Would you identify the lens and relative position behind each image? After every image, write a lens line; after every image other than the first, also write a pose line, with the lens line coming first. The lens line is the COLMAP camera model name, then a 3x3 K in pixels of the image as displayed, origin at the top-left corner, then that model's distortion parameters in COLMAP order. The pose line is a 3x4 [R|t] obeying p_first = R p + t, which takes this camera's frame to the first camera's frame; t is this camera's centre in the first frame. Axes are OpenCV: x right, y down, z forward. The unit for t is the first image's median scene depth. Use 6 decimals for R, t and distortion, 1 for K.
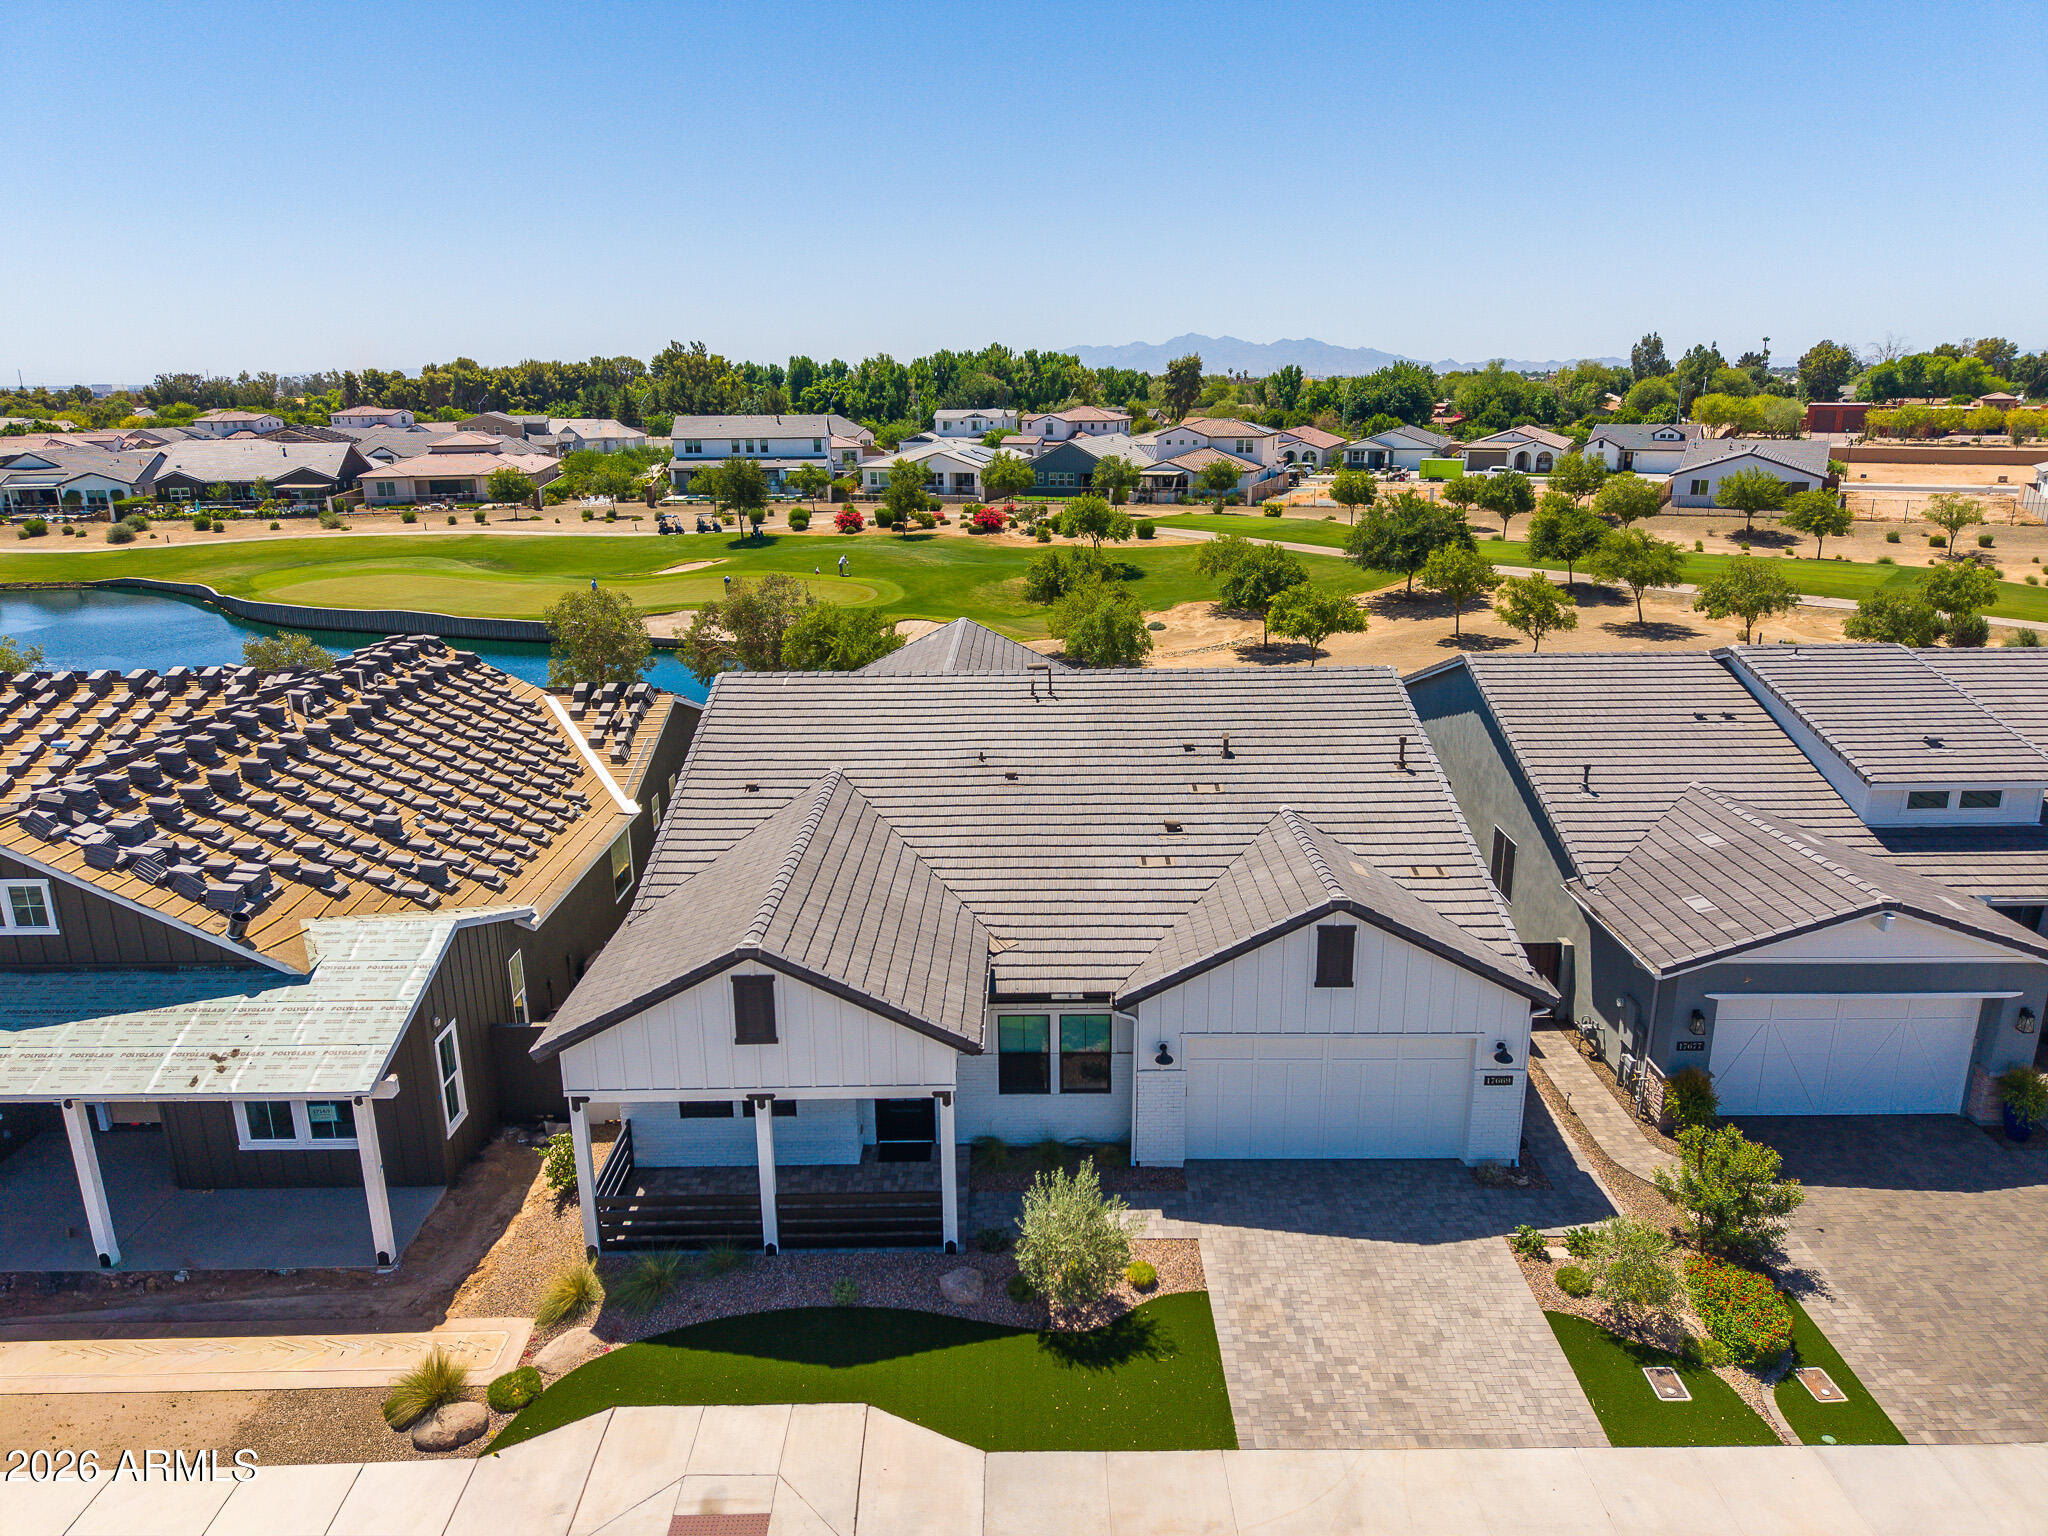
lens RADIAL K [[1376.4, 0, 1024.0], [0, 1376.4, 768.0], [0, 0, 1]] dist [0.028384, -0.027207]
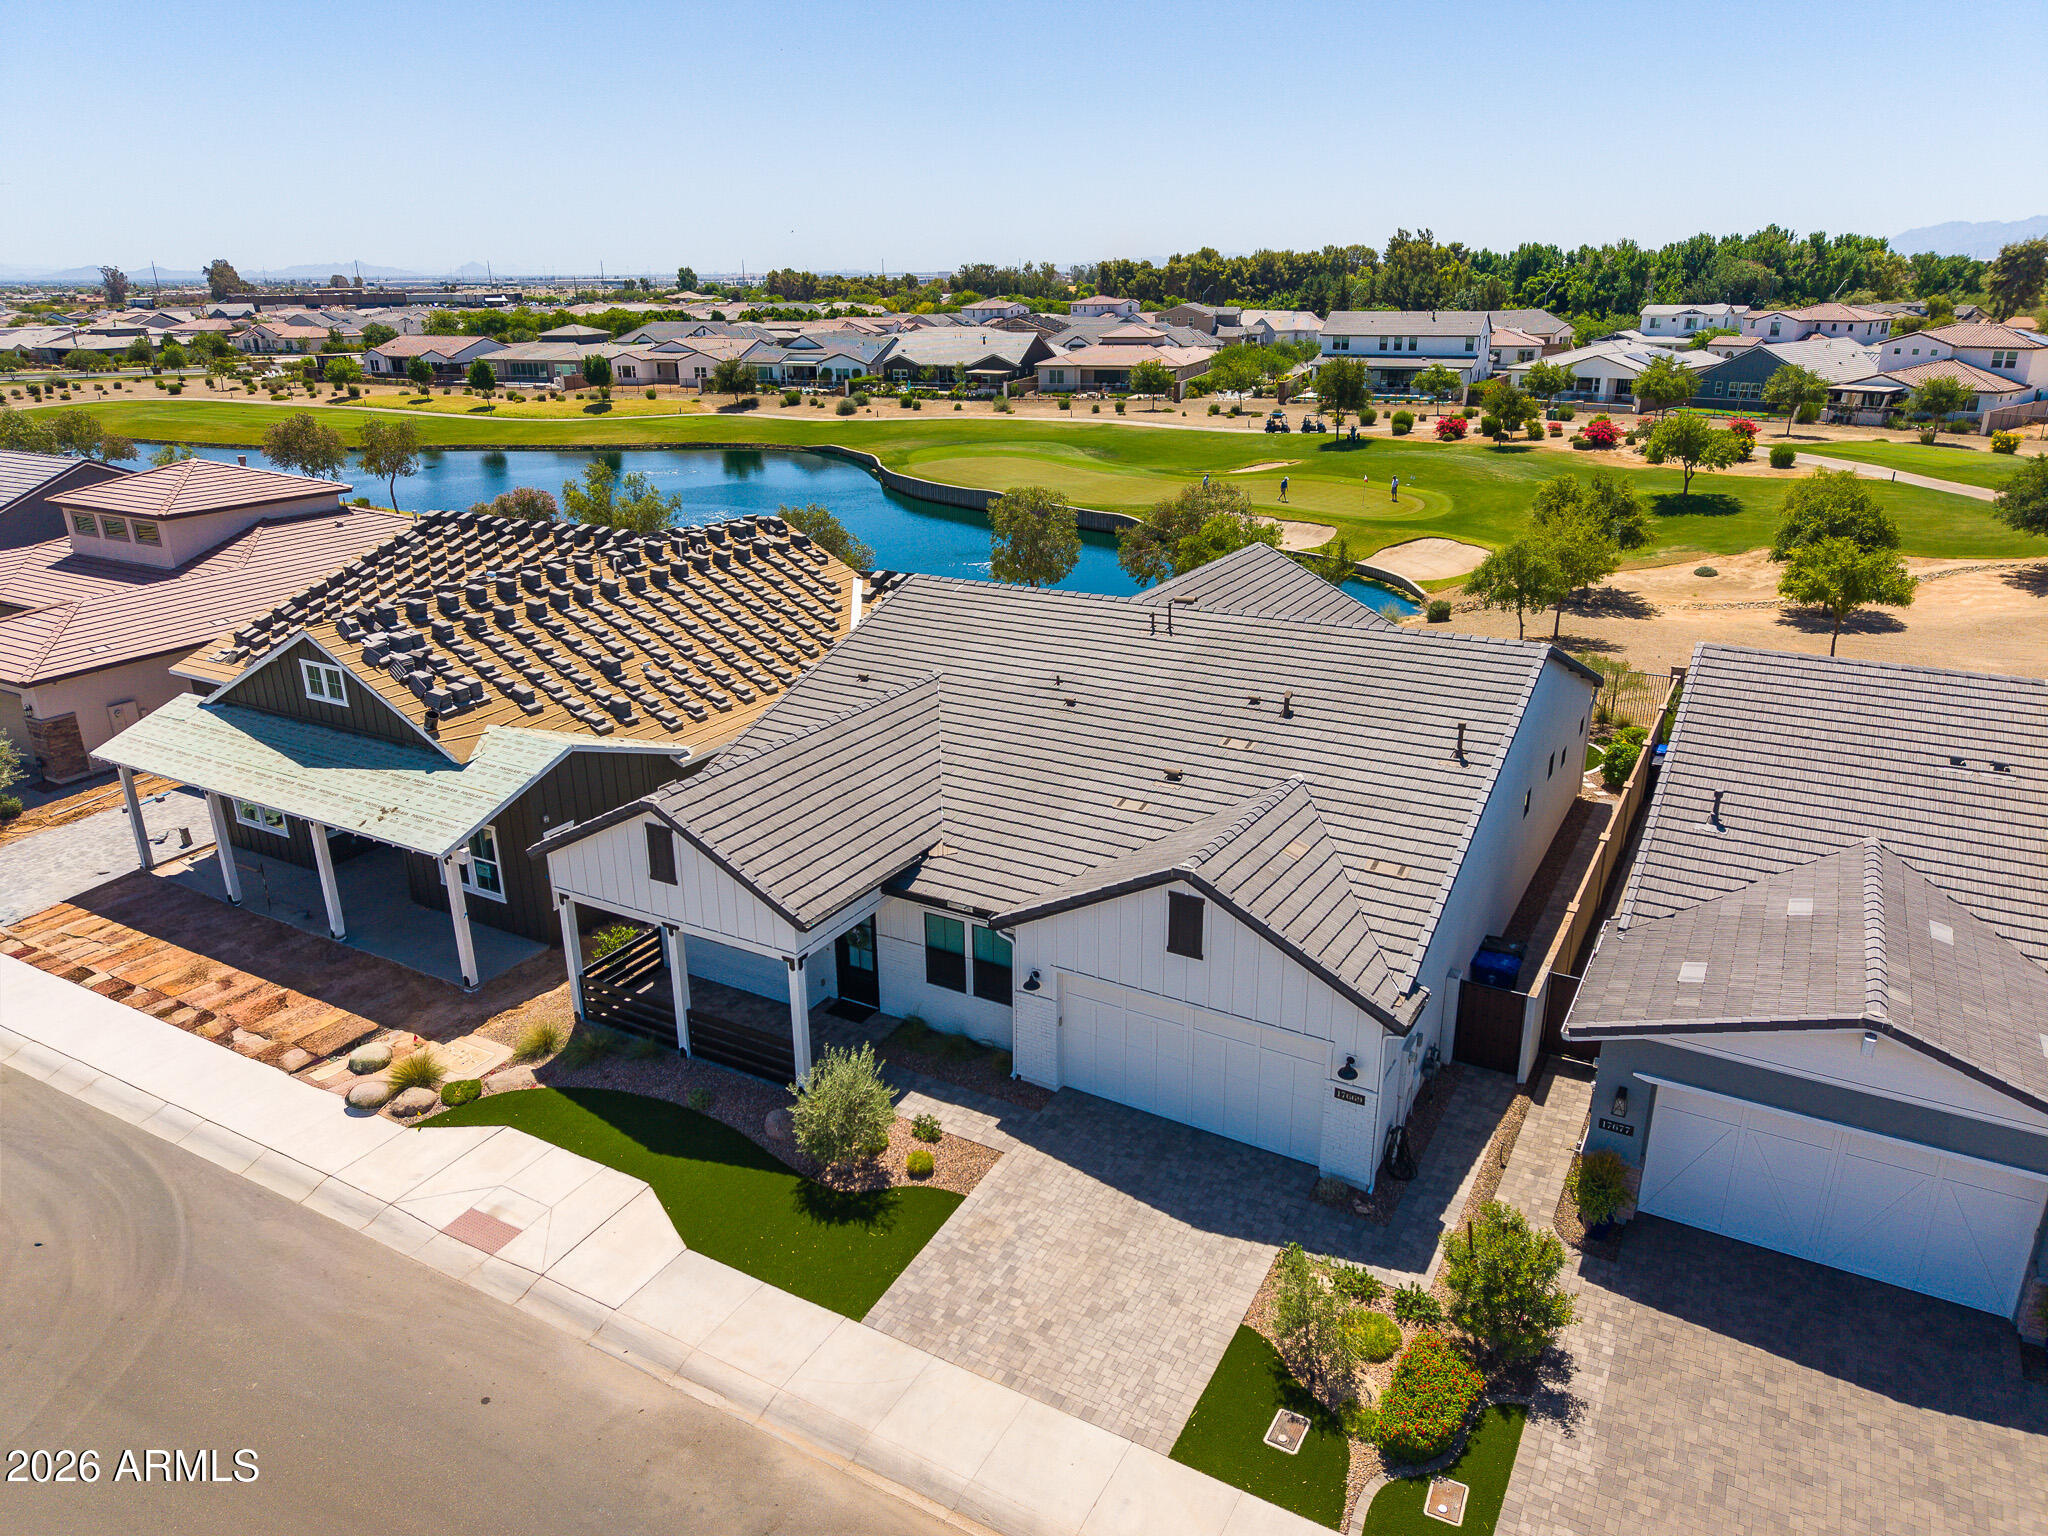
lens RADIAL K [[1372.0, 0, 1024.0], [0, 1372.0, 768.0], [0, 0, 1]] dist [0.050901, -0.051474]
pose [[0.866834, 0.172026, -0.467981, 0.099934], [-0.136651, 0.984624, 0.108823, -0.011637], [0.479506, -0.030382, 0.877013, 0.014927]]
